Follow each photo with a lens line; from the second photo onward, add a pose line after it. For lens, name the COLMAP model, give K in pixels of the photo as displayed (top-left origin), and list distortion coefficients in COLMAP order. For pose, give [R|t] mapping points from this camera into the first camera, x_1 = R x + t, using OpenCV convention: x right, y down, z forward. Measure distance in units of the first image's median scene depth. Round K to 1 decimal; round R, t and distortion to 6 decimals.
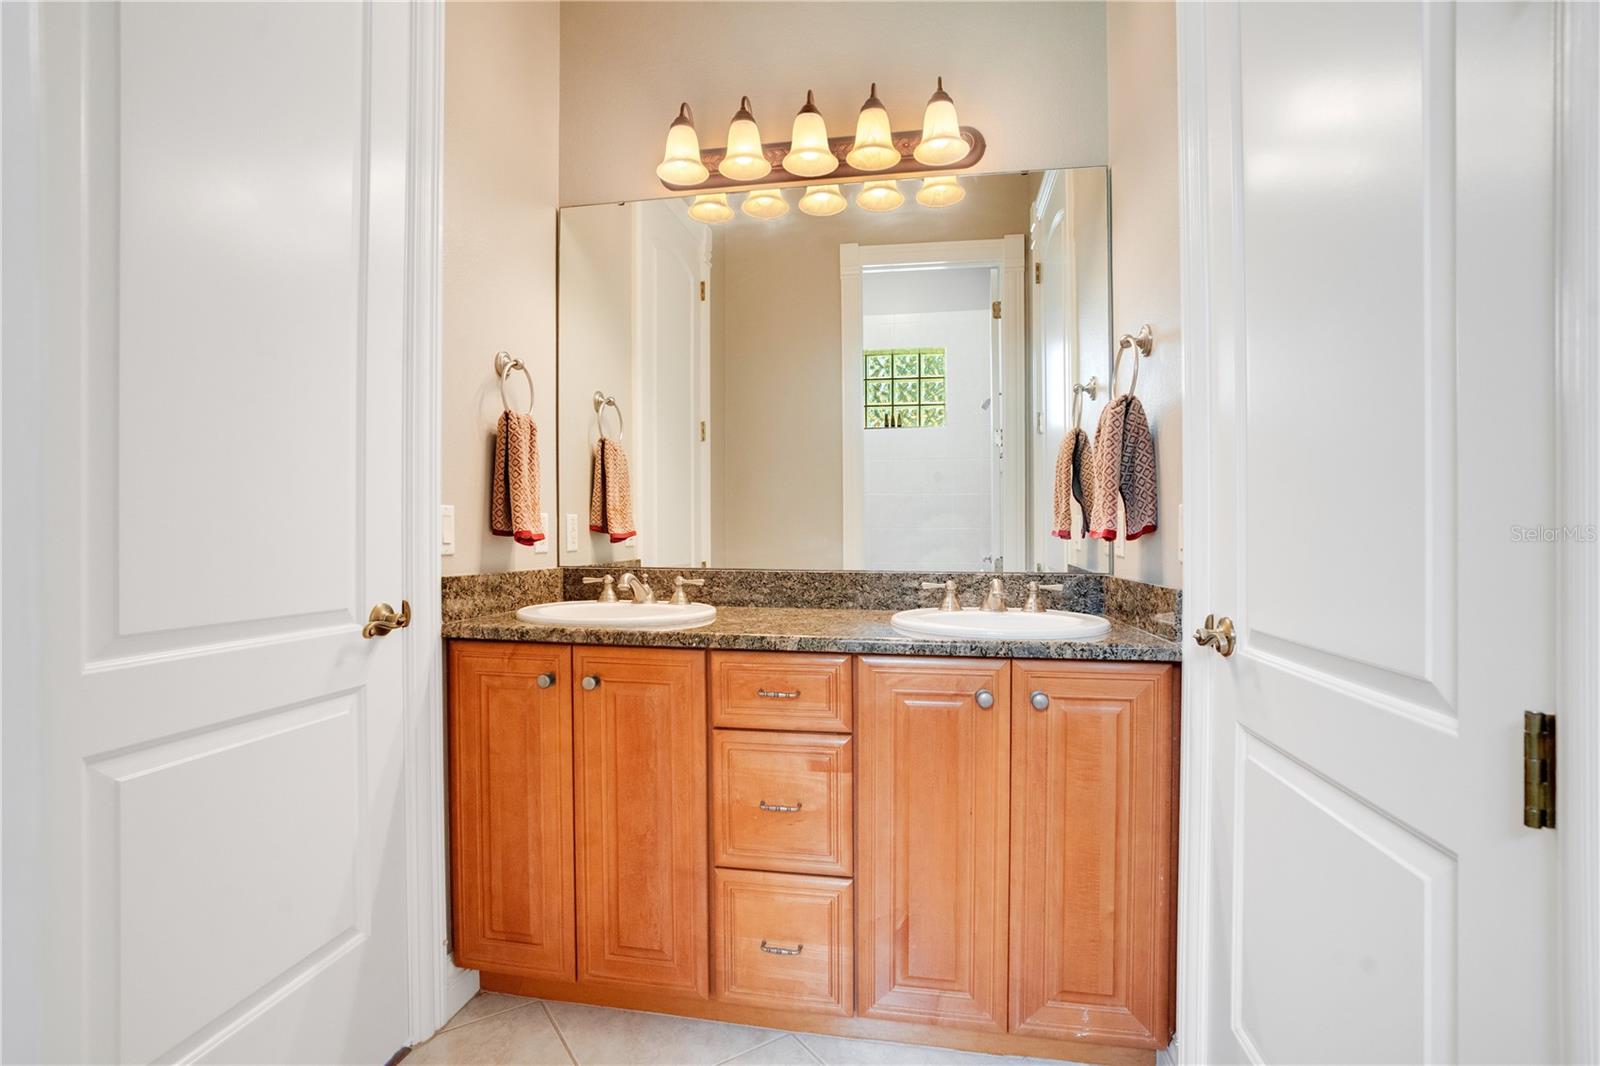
lens RADIAL K [[746.9, 0, 806.5], [0, 746.9, 536.0], [0, 0, 1]] dist [-0.002870, -0.000290]
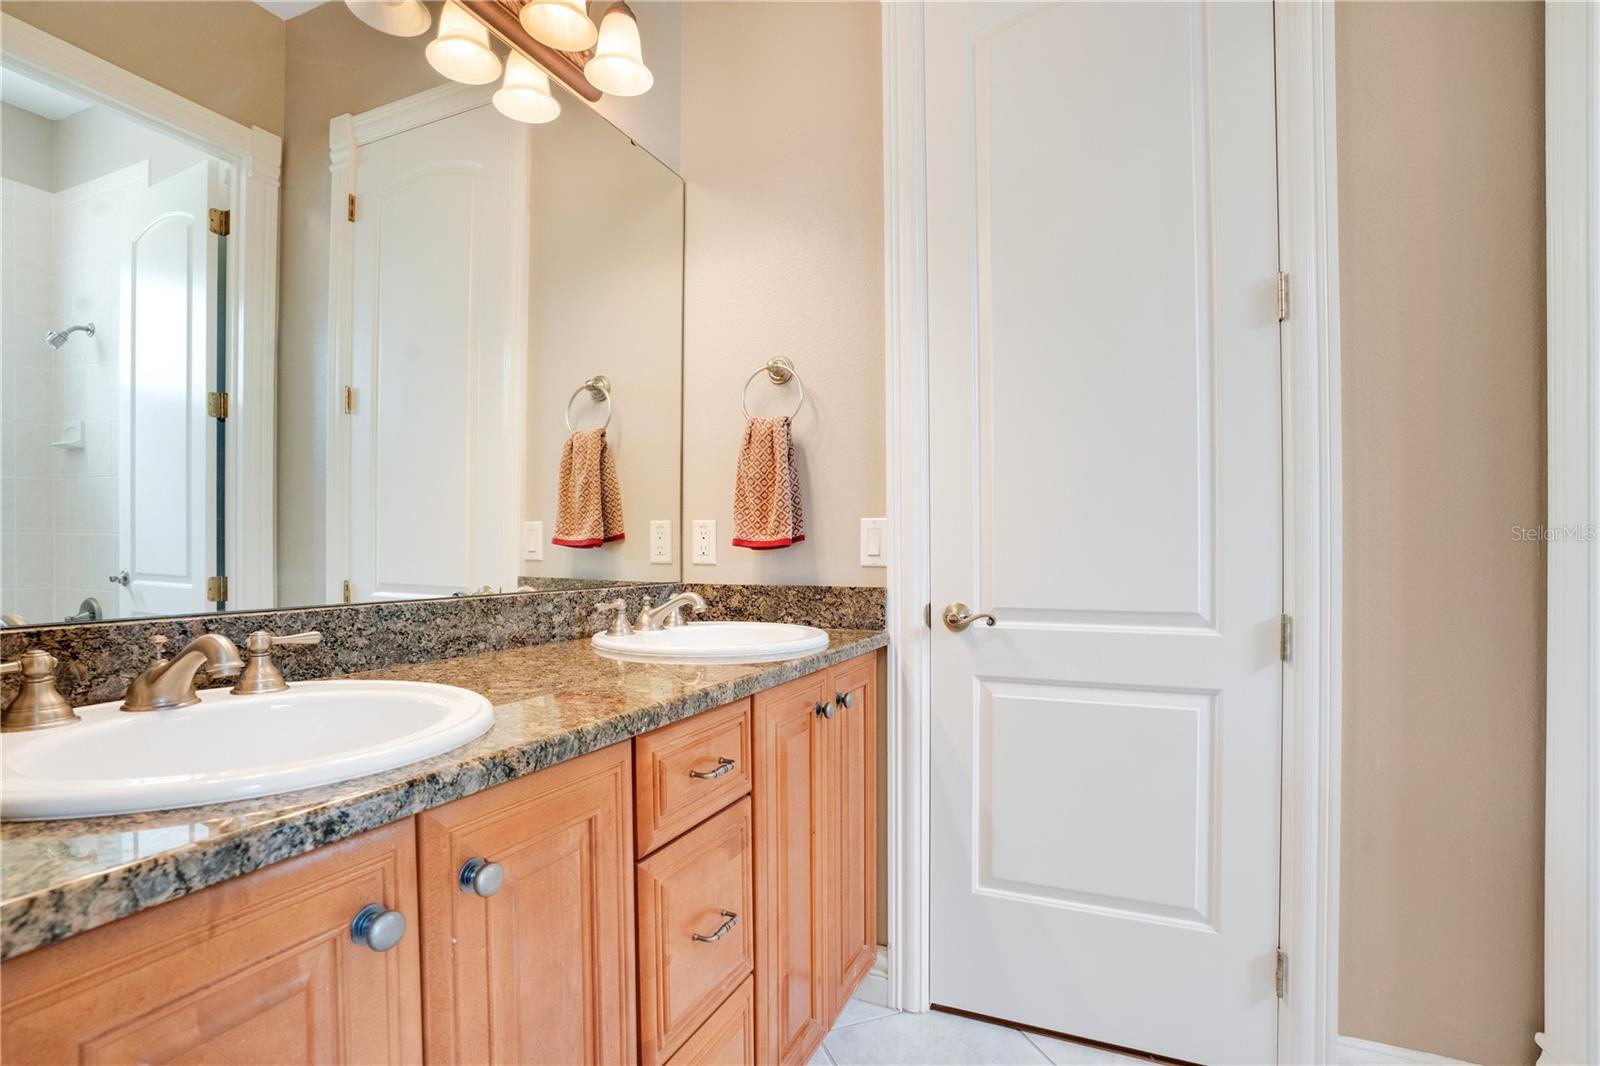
lens RADIAL K [[746.9, 0, 807.6], [0, 746.9, 544.3], [0, 0, 1]] dist [-0.002870, -0.000290]
pose [[0.236874, 0.005854, 0.971523, -0.524024], [-0.000797, 0.999983, -0.005832, 0.004515], [-0.971540, 0.000607, 0.236874, 0.567588]]
